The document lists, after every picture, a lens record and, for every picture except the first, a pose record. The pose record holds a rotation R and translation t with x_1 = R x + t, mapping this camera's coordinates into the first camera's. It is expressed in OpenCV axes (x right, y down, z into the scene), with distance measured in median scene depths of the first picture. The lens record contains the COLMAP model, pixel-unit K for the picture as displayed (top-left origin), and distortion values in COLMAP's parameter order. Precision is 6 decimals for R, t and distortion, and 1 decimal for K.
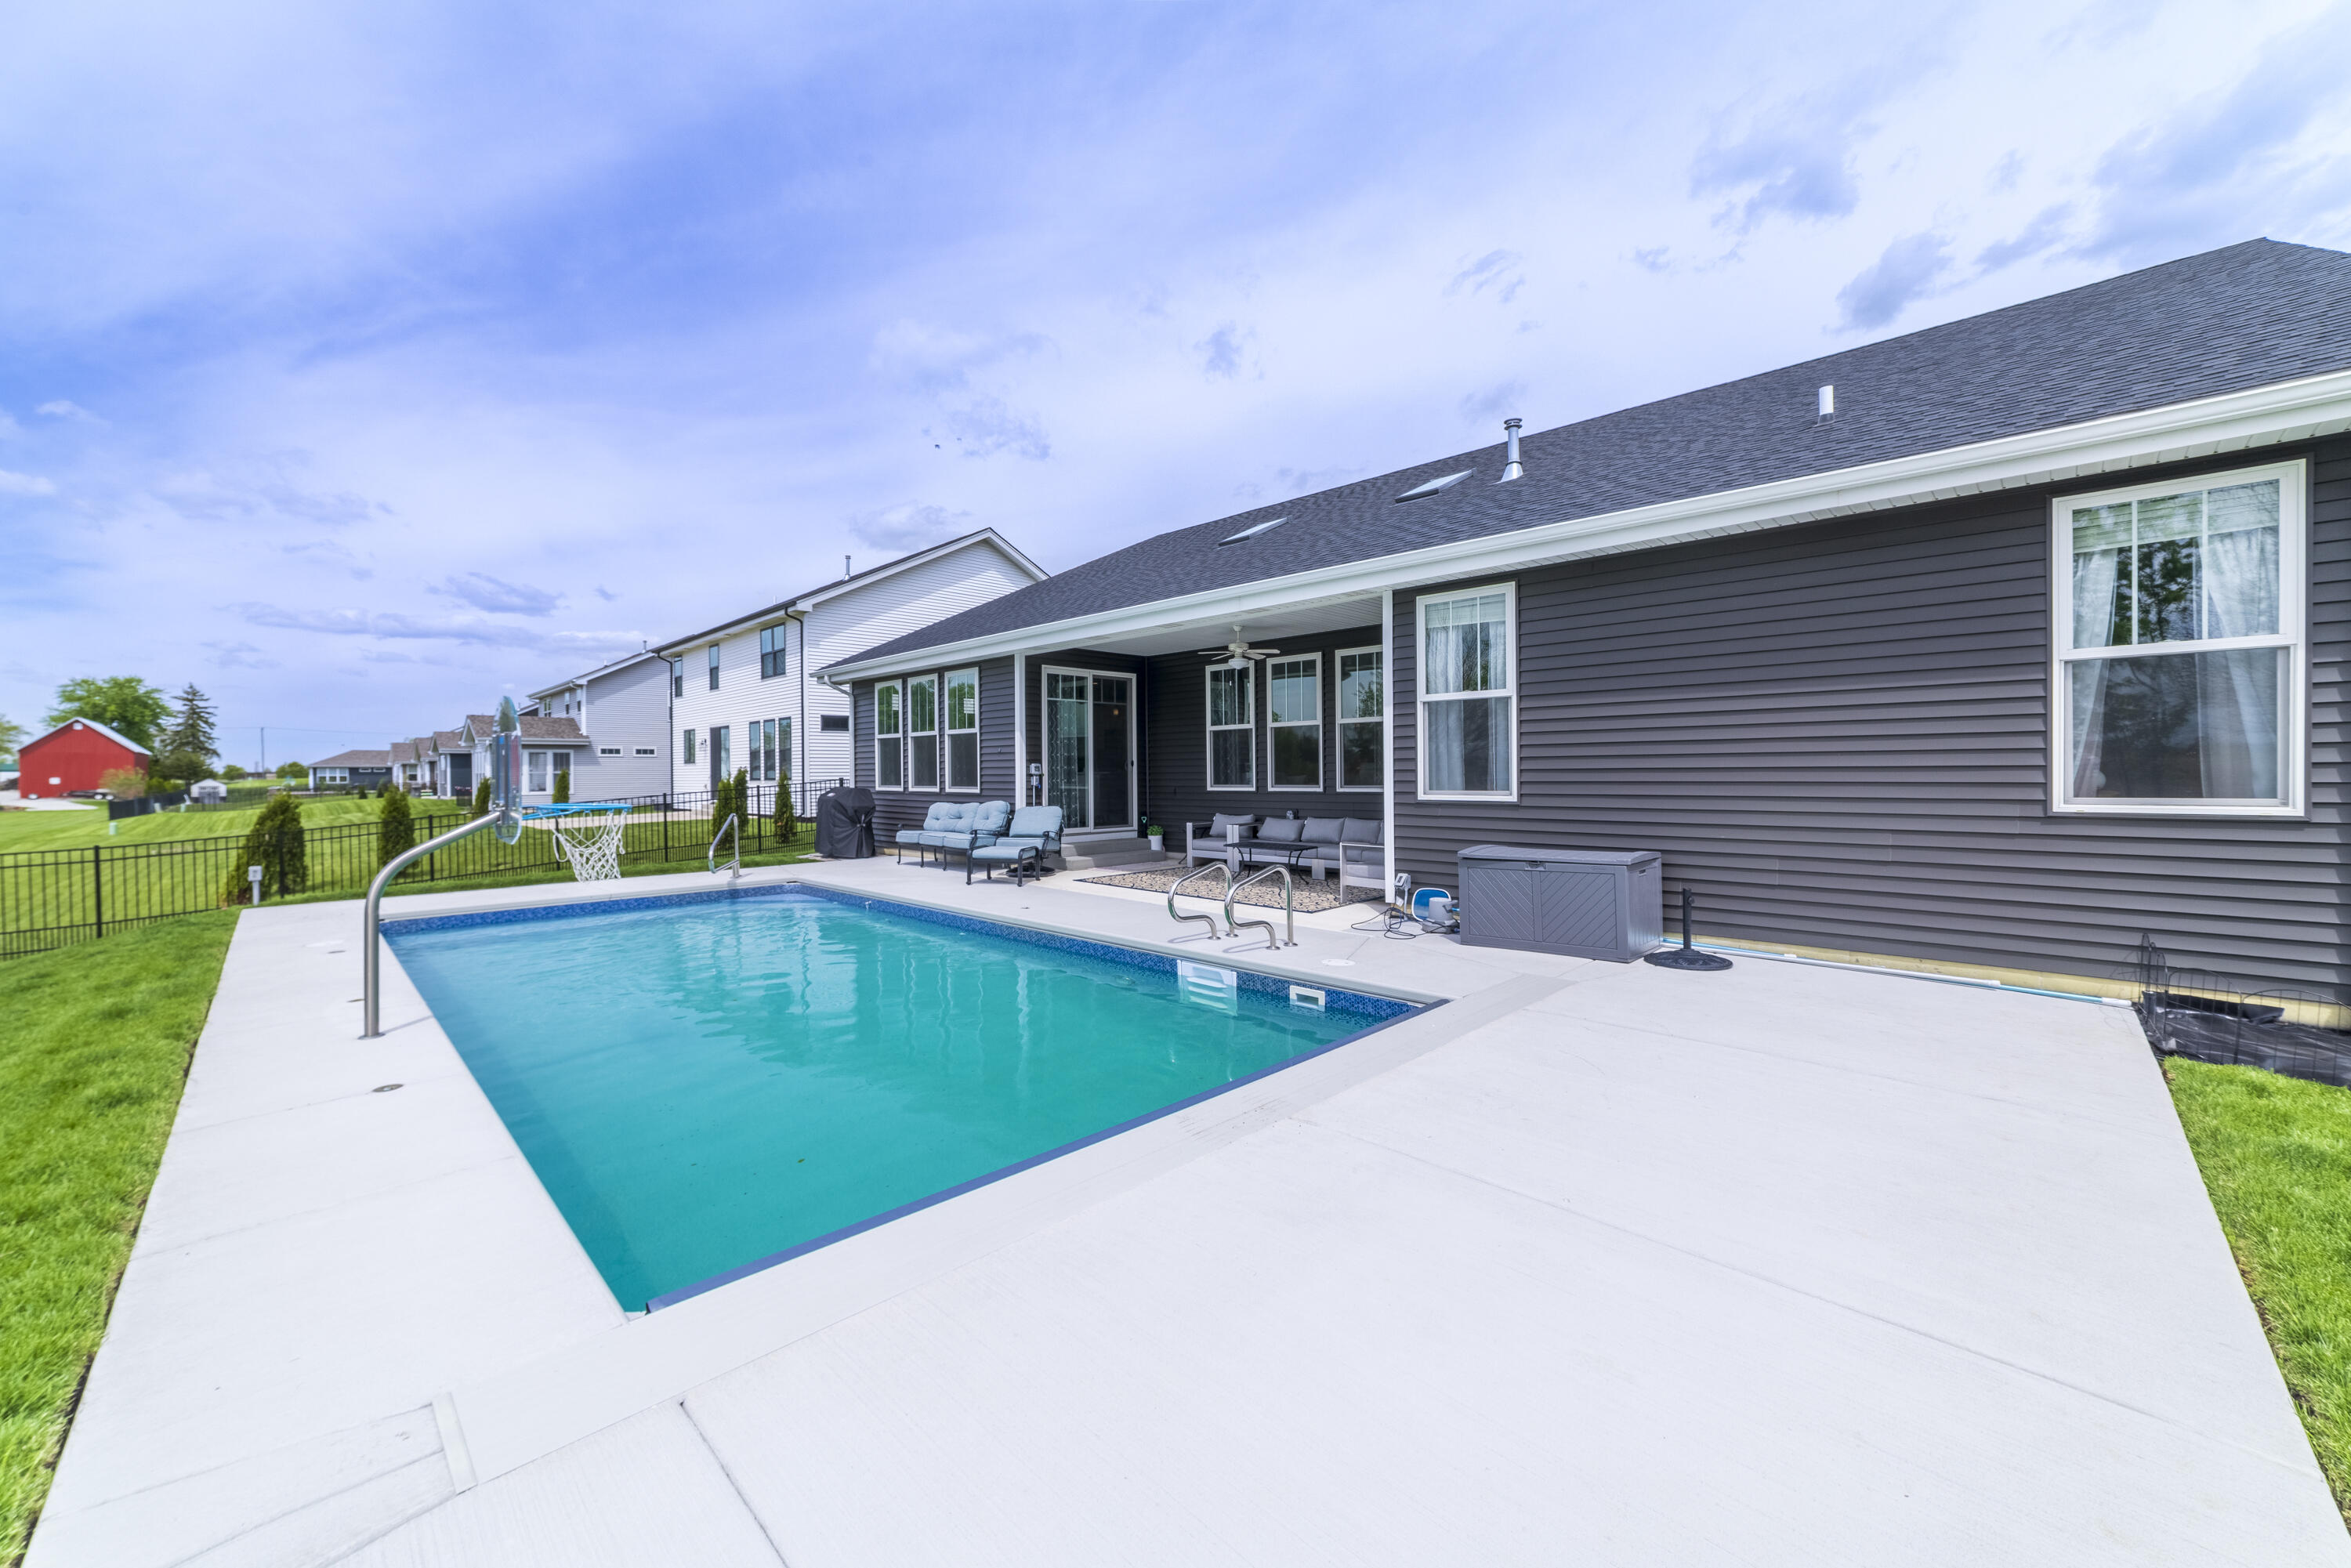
lens RADIAL K [[898.0, 0, 1164.5], [0, 898.0, 782.9], [0, 0, 1]] dist [-0.017276, 0.004878]
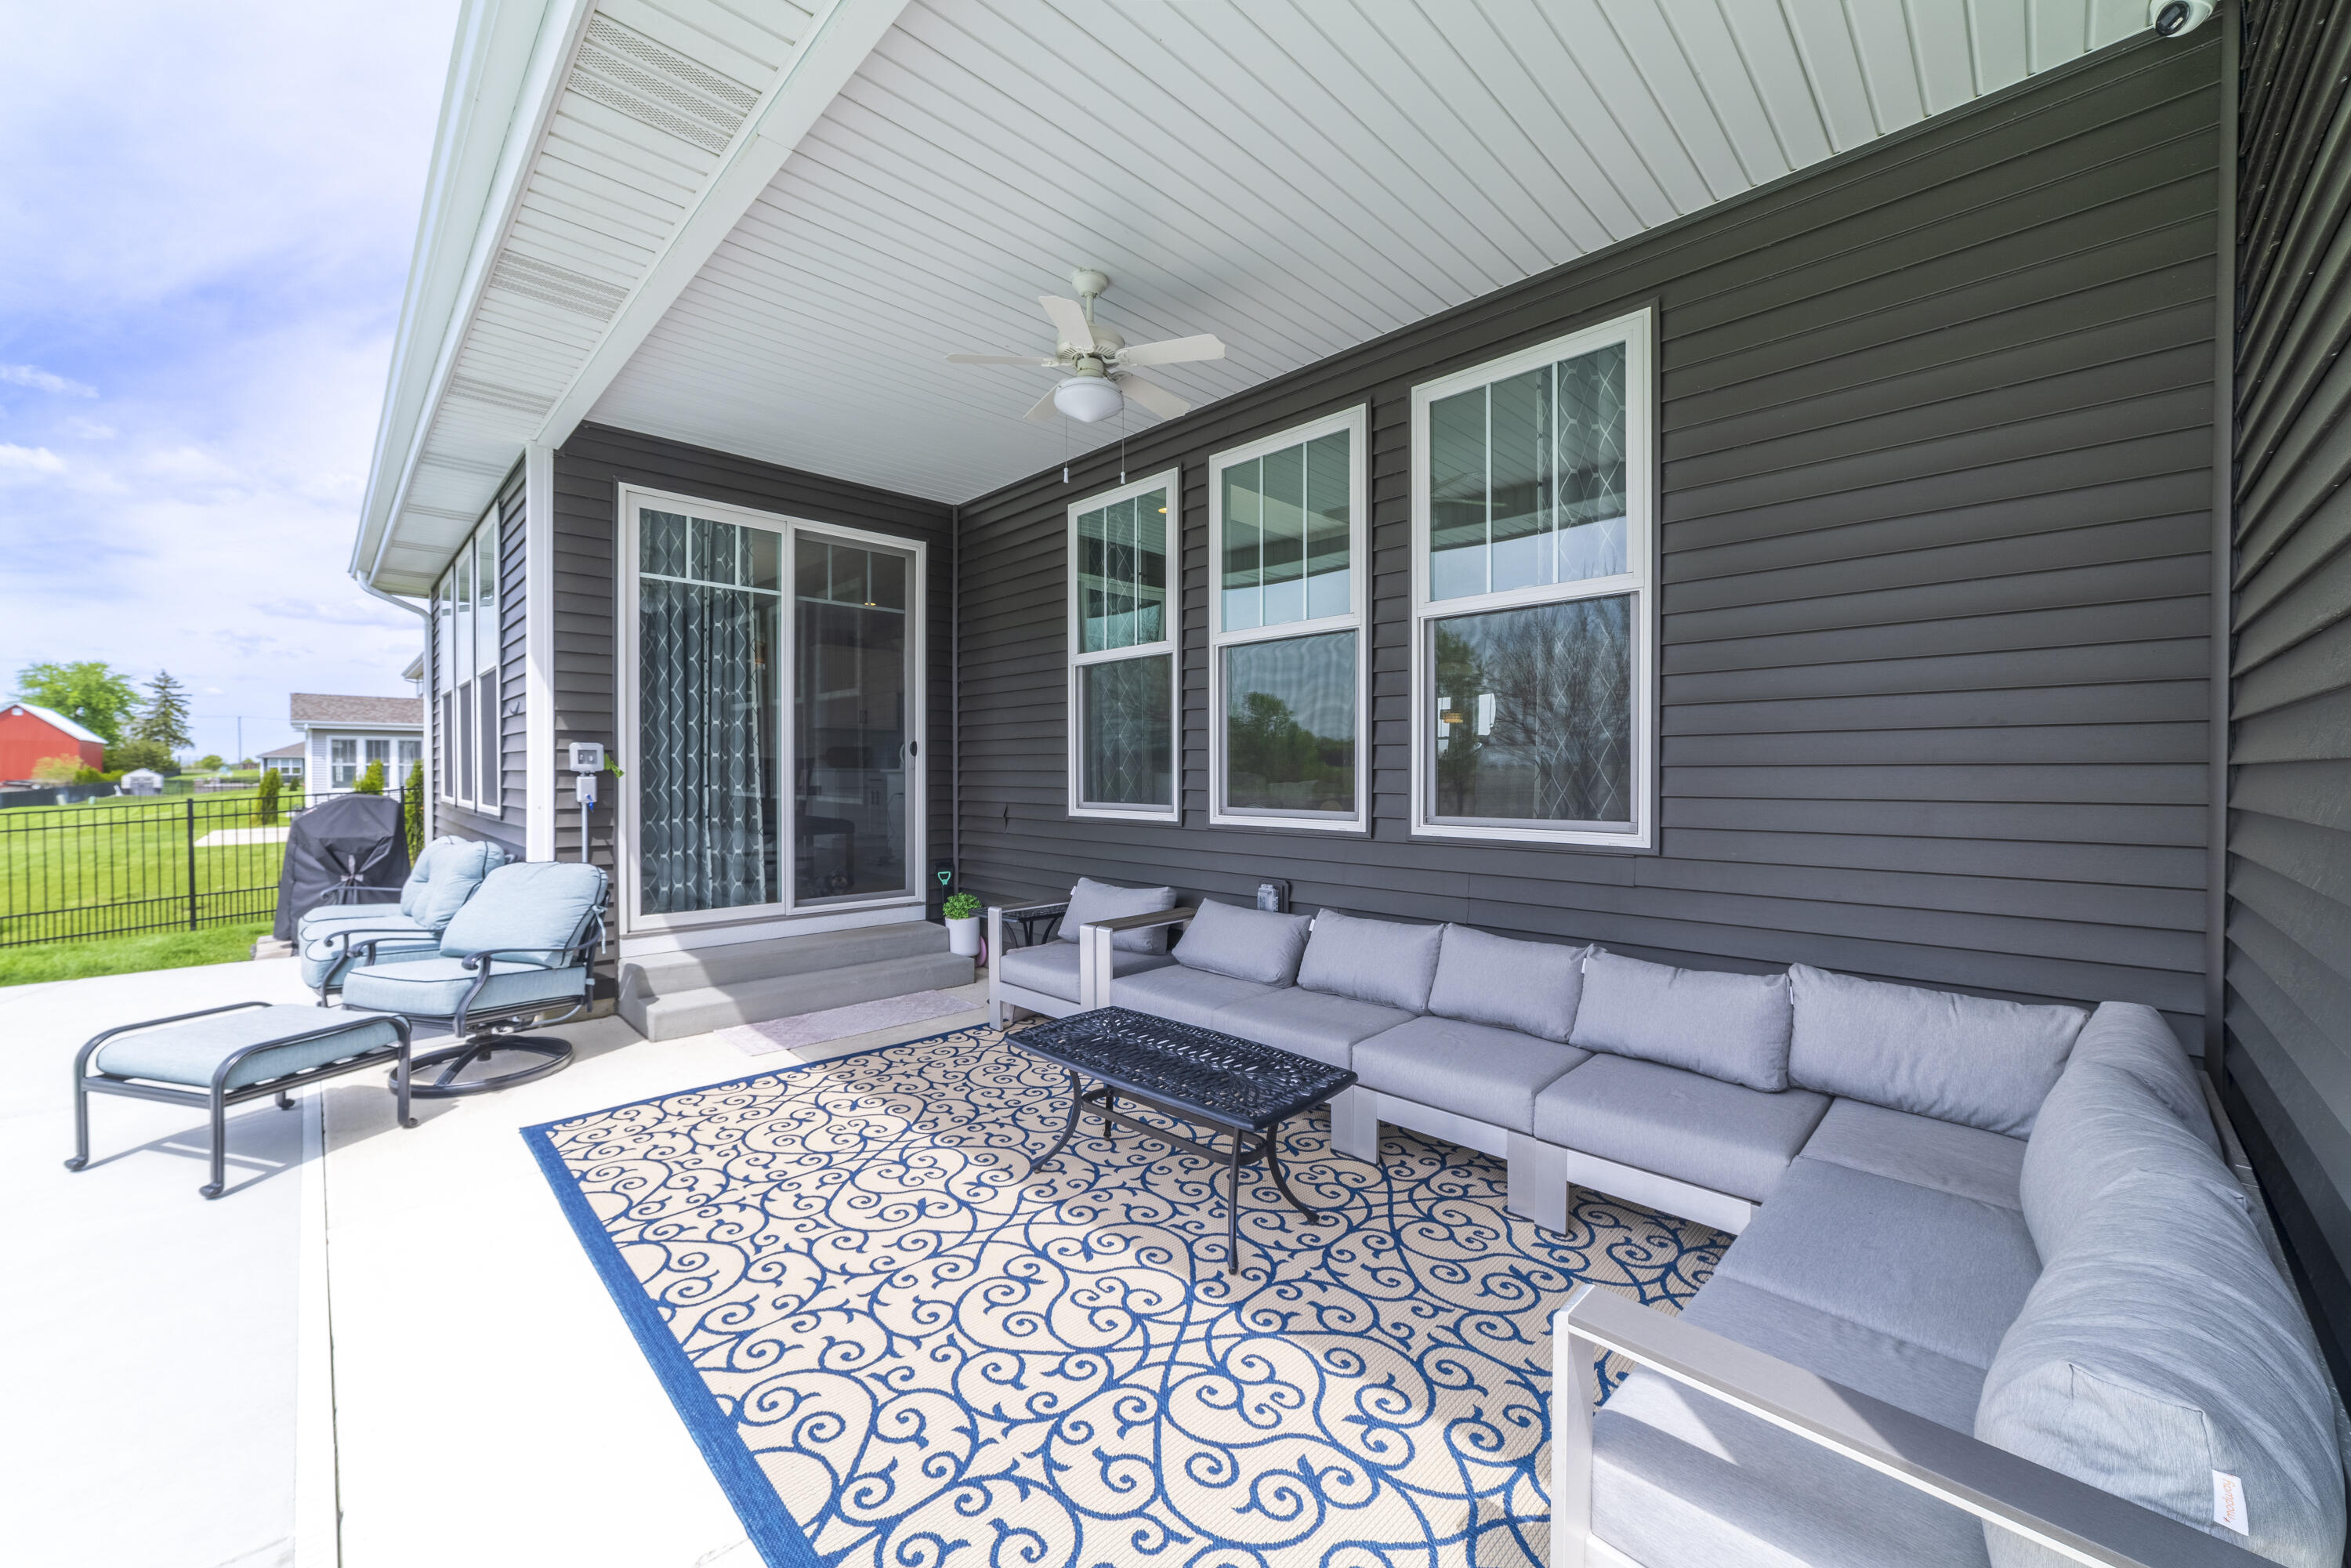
lens RADIAL K [[898.0, 0, 1175.8], [0, 898.0, 772.2], [0, 0, 1]] dist [-0.017276, 0.004878]
pose [[0.999926, 0.009963, -0.007011, 0.100973], [-0.010047, 0.999877, -0.012082, -0.007004], [0.006889, 0.012152, 0.999902, 0.623474]]
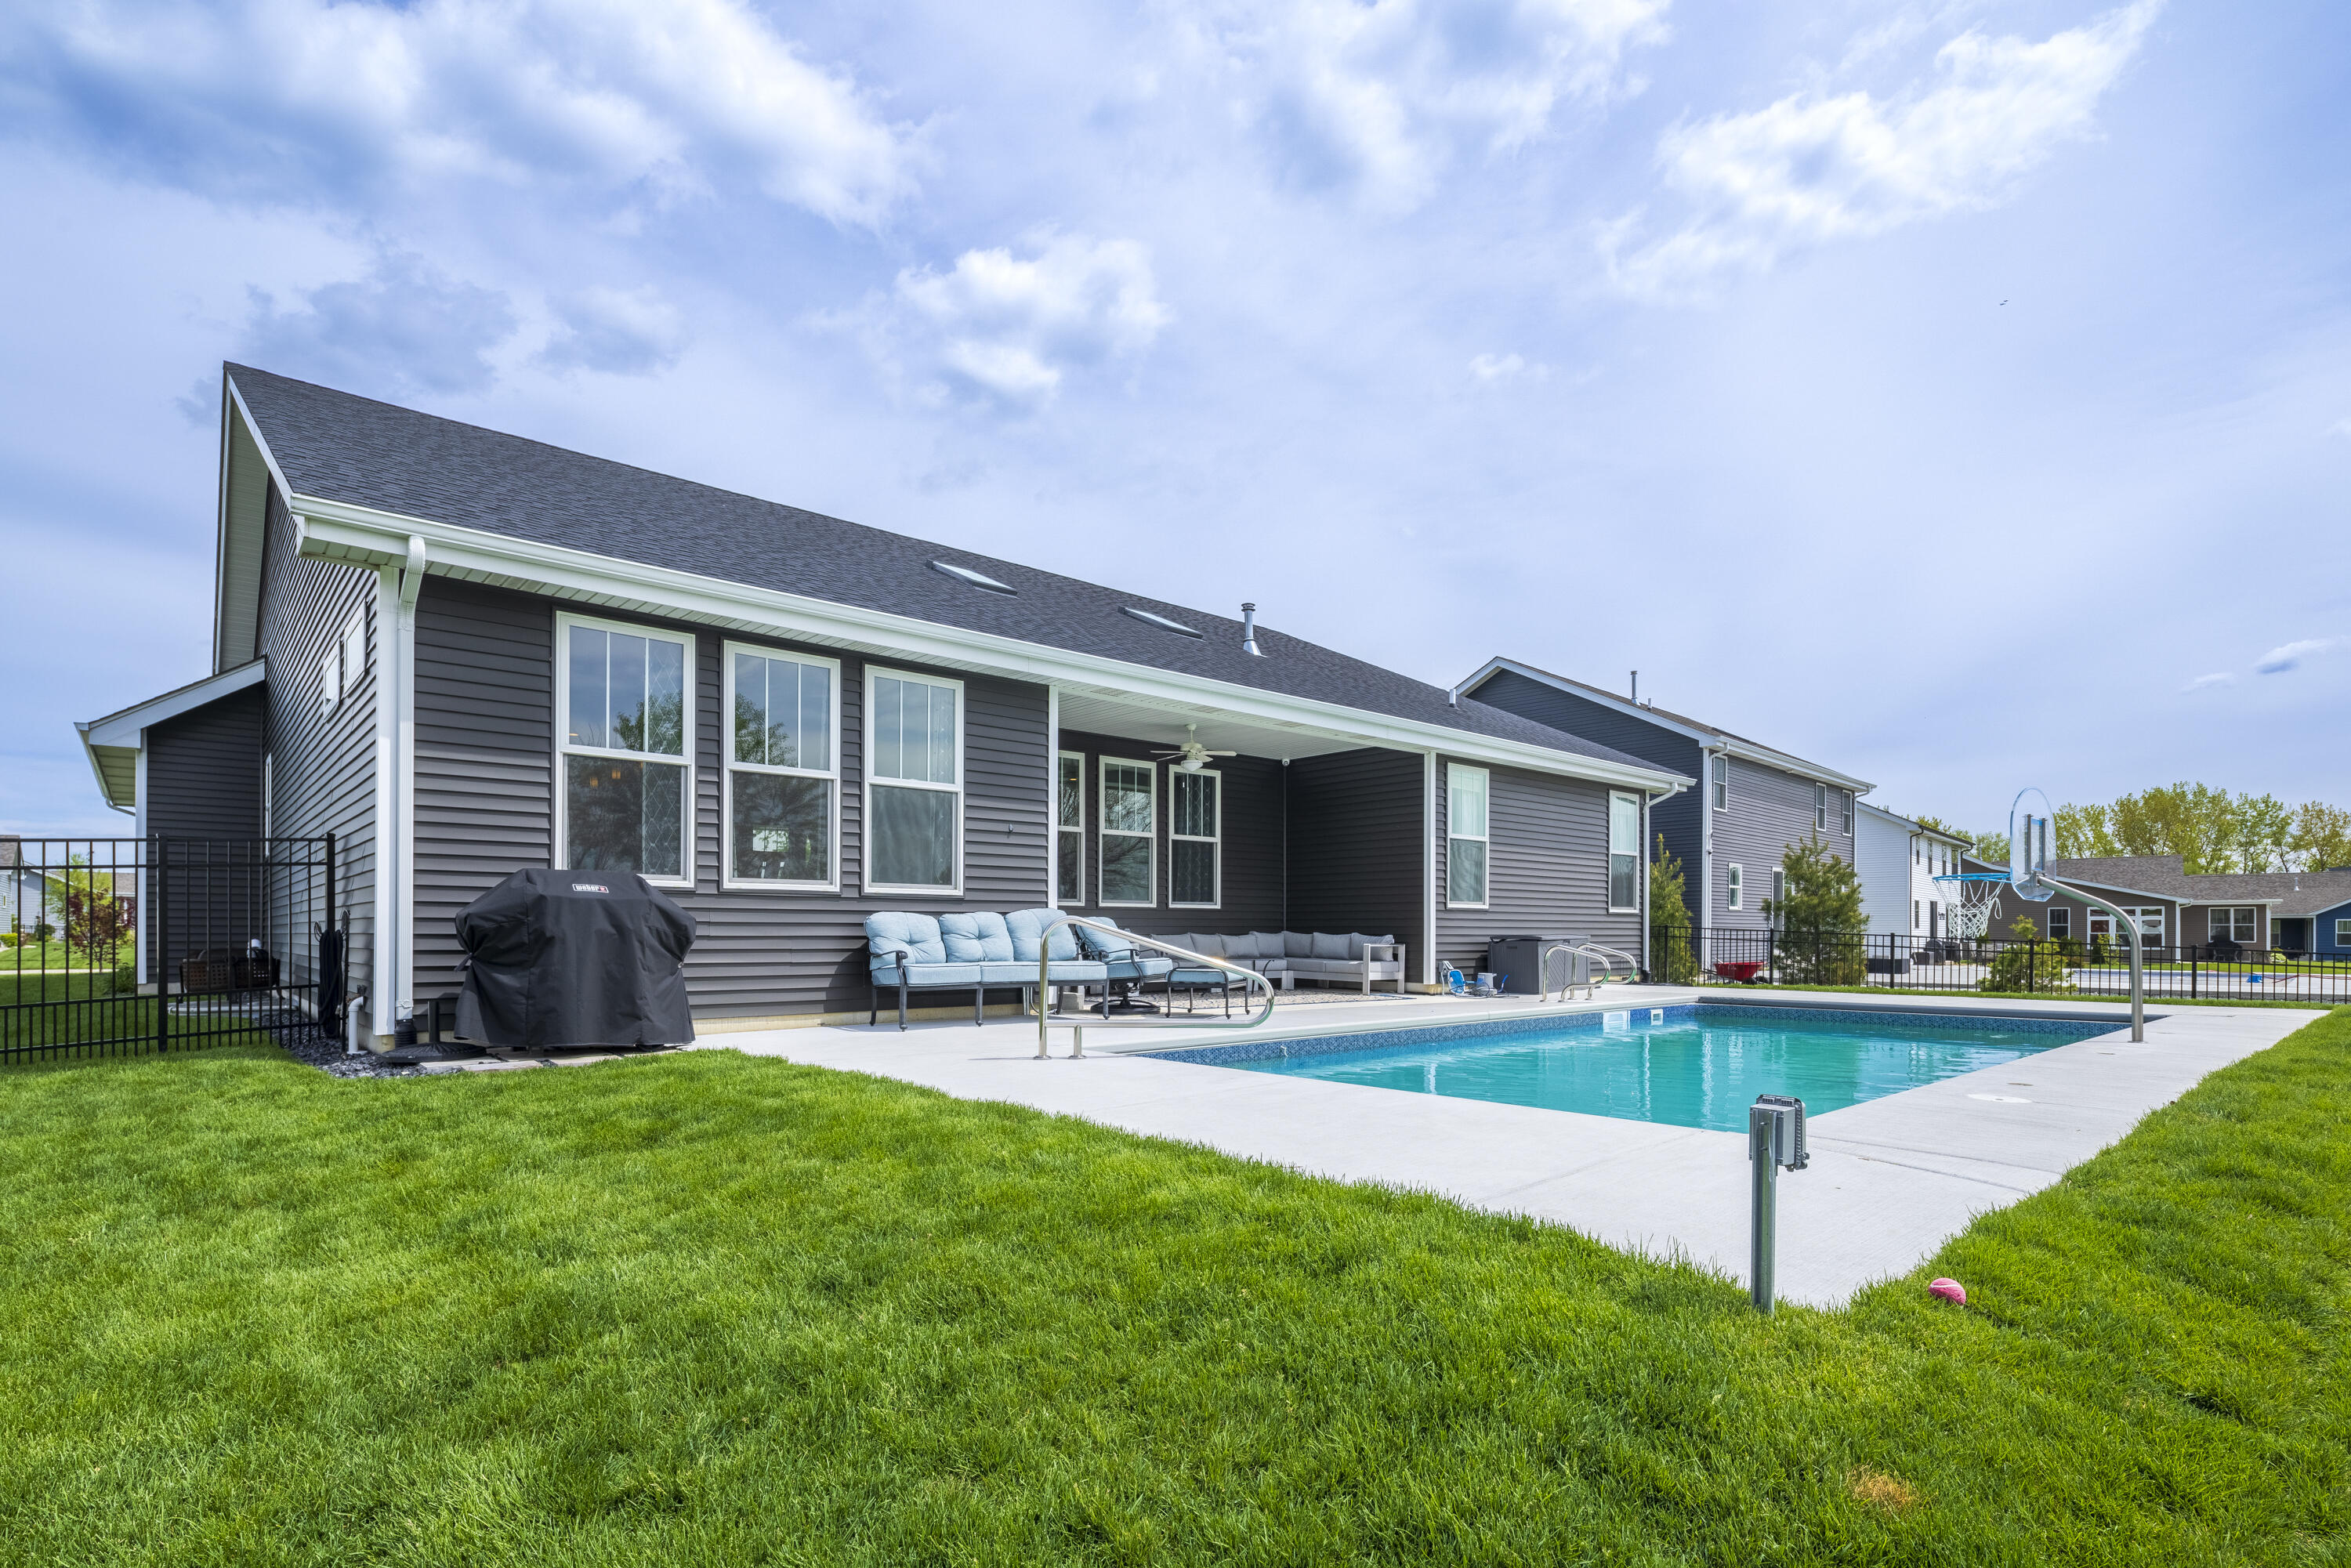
lens RADIAL K [[1153.8, 0, 1179.5], [0, 1153.8, 926.4], [0, 0, 1]] dist [0.016496, -0.003750]
pose [[0.055395, 0.017196, 0.998316, -0.975221], [0.013131, 0.999753, -0.017949, 0.047966], [-0.998378, 0.014103, 0.055156, 0.838459]]
